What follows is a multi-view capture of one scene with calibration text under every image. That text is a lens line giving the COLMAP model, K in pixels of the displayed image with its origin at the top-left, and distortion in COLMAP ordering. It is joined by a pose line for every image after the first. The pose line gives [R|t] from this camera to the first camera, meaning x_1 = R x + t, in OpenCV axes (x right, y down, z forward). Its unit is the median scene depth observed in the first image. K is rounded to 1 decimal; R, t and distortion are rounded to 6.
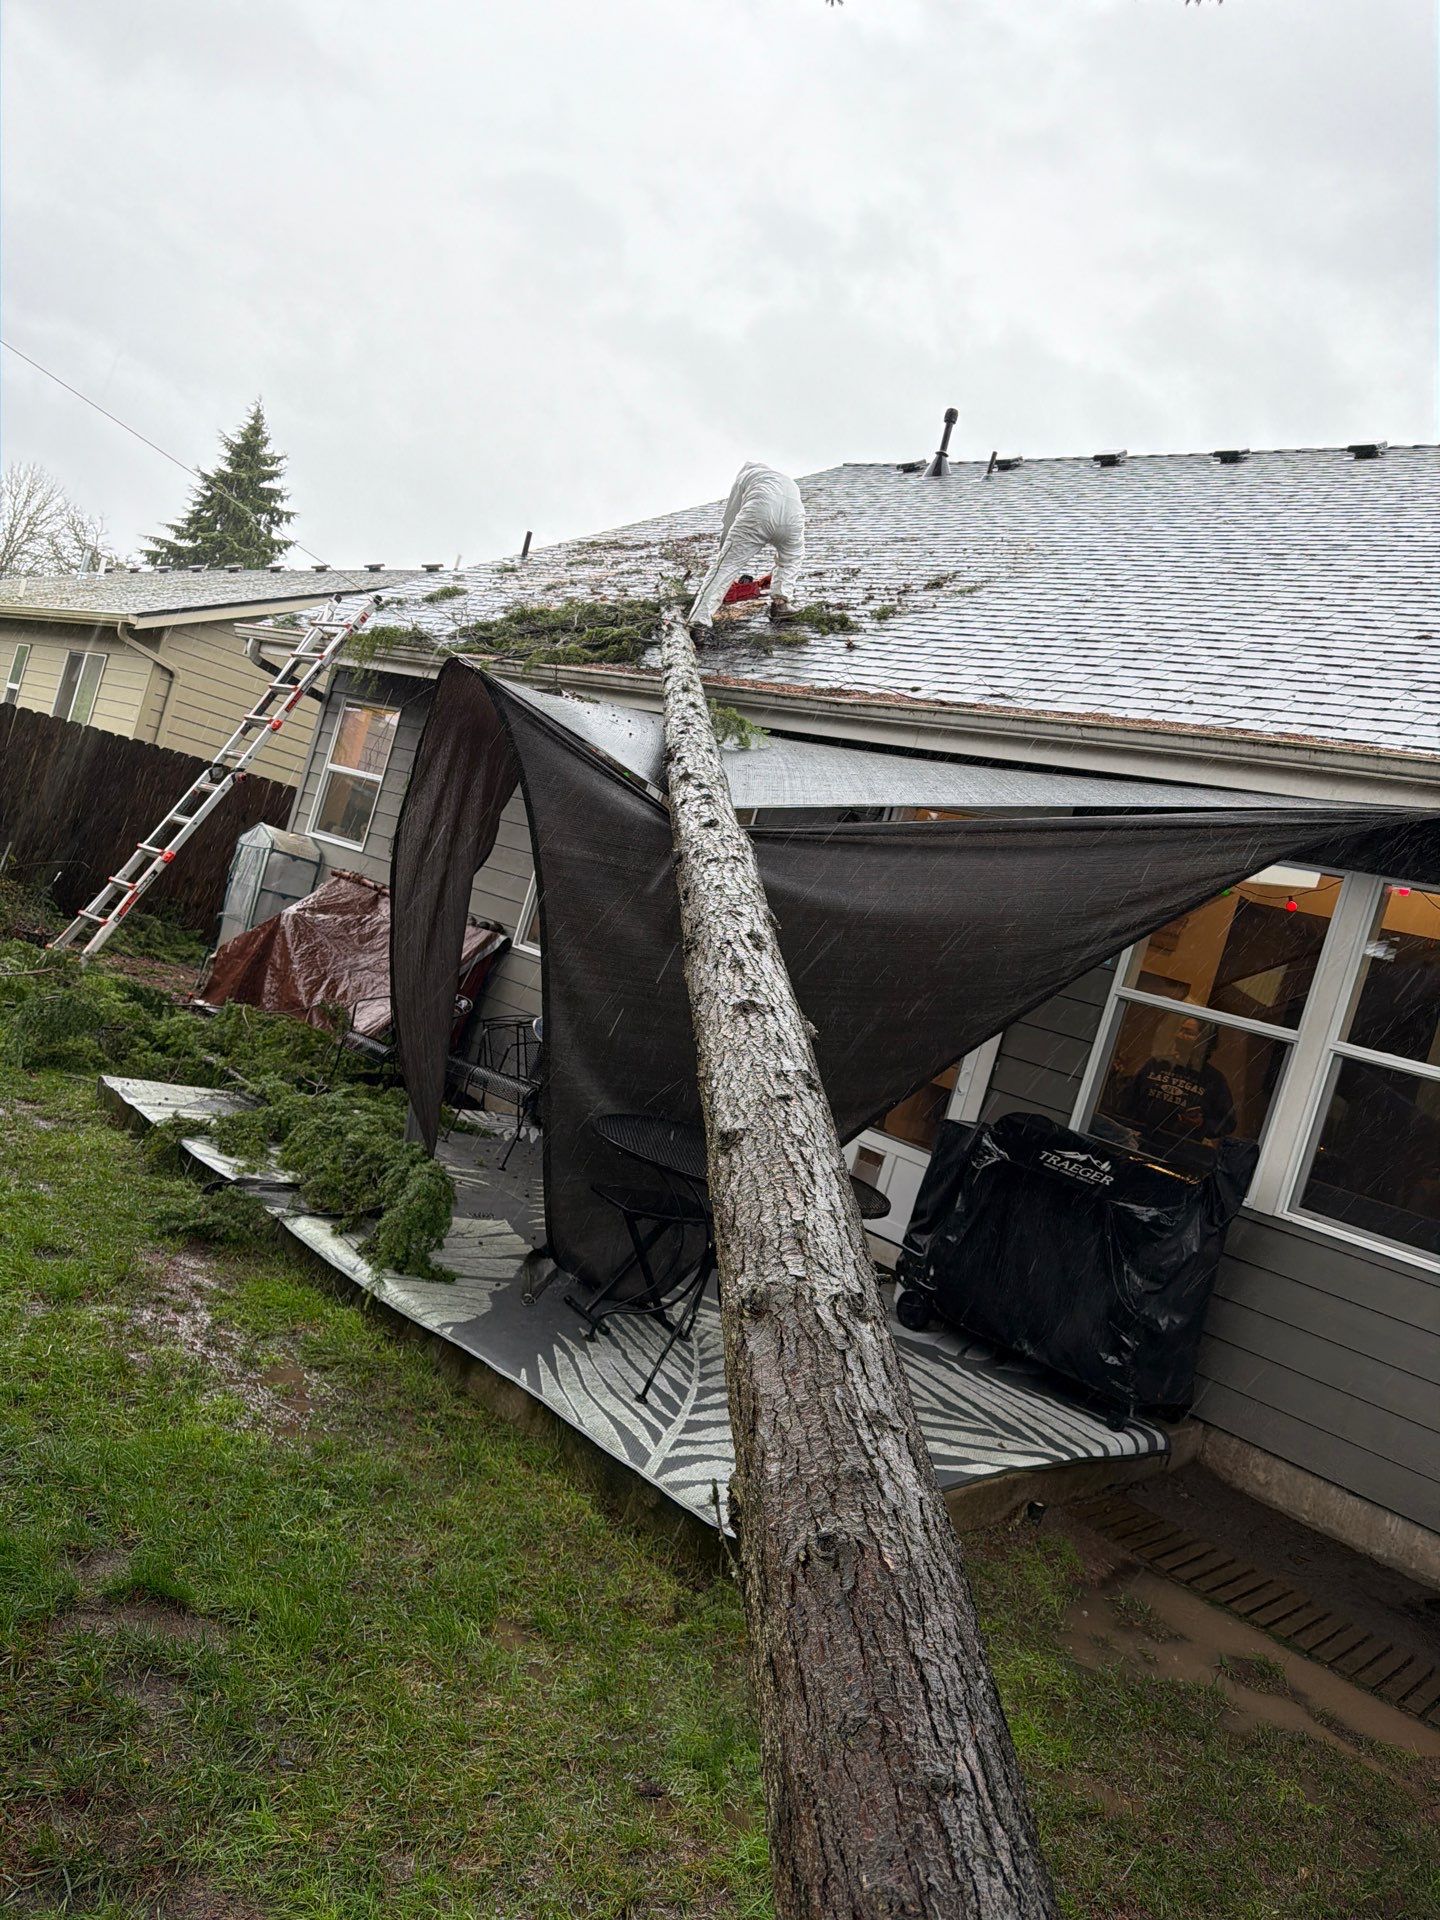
lens RADIAL K [[1343.2, 0, 720.0], [0, 1343.2, 960.0], [0, 0, 1]] dist [0.073001, -0.063993]
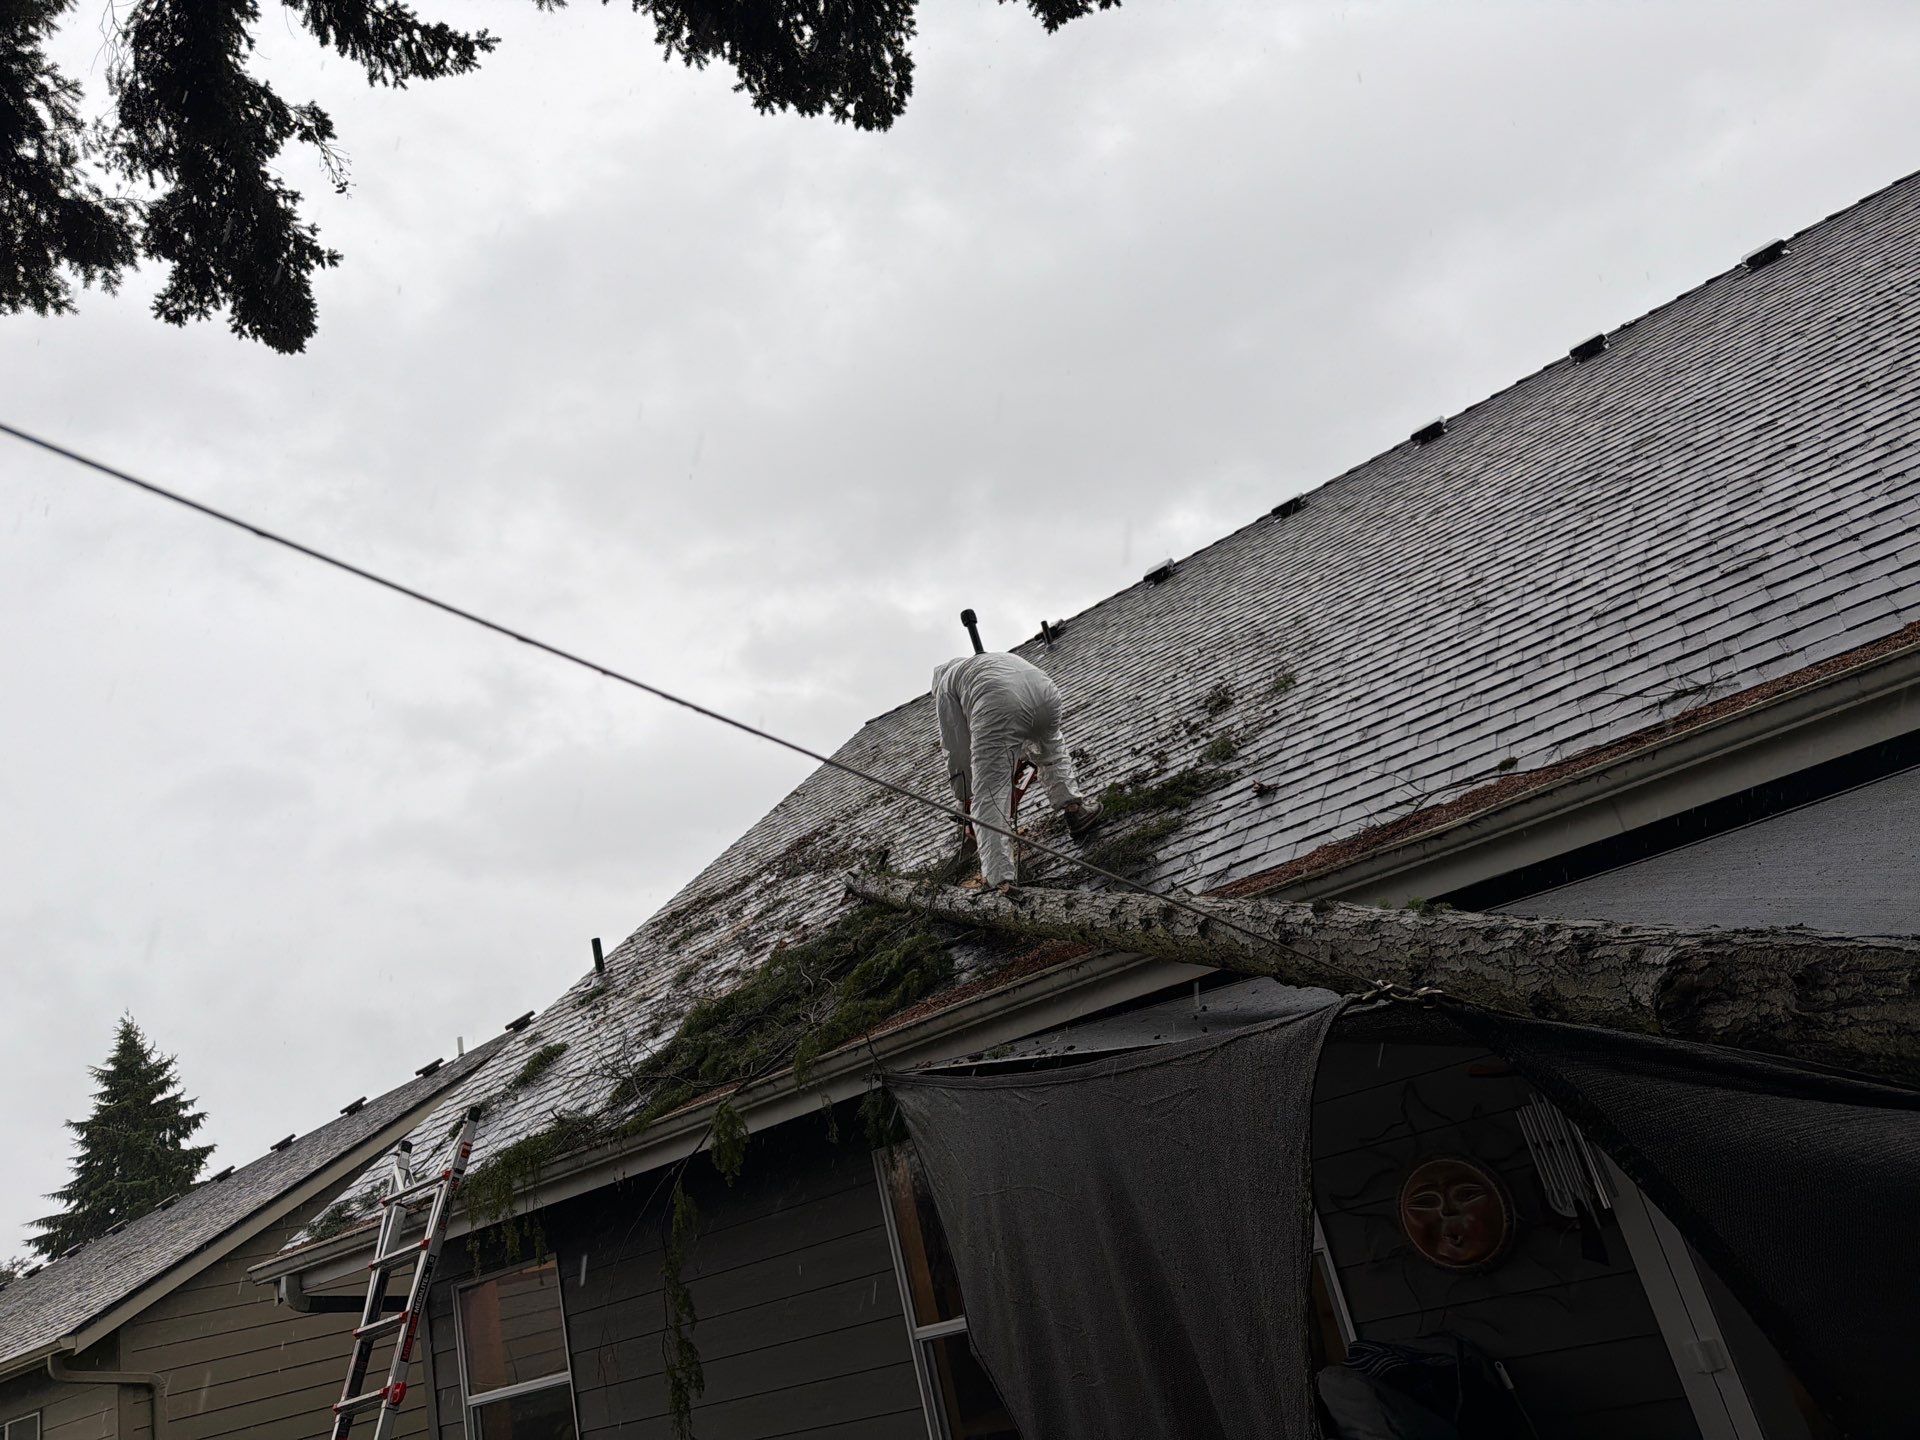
lens RADIAL K [[1465.0, 0, 1053.3], [0, 1465.0, 725.5], [0, 0, 1]] dist [0.087488, -0.104689]
pose [[0.862172, -0.429973, 0.267923, -0.107412], [0.496944, 0.820613, -0.282208, -0.070979], [-0.098520, 0.376454, 0.921182, 0.224739]]
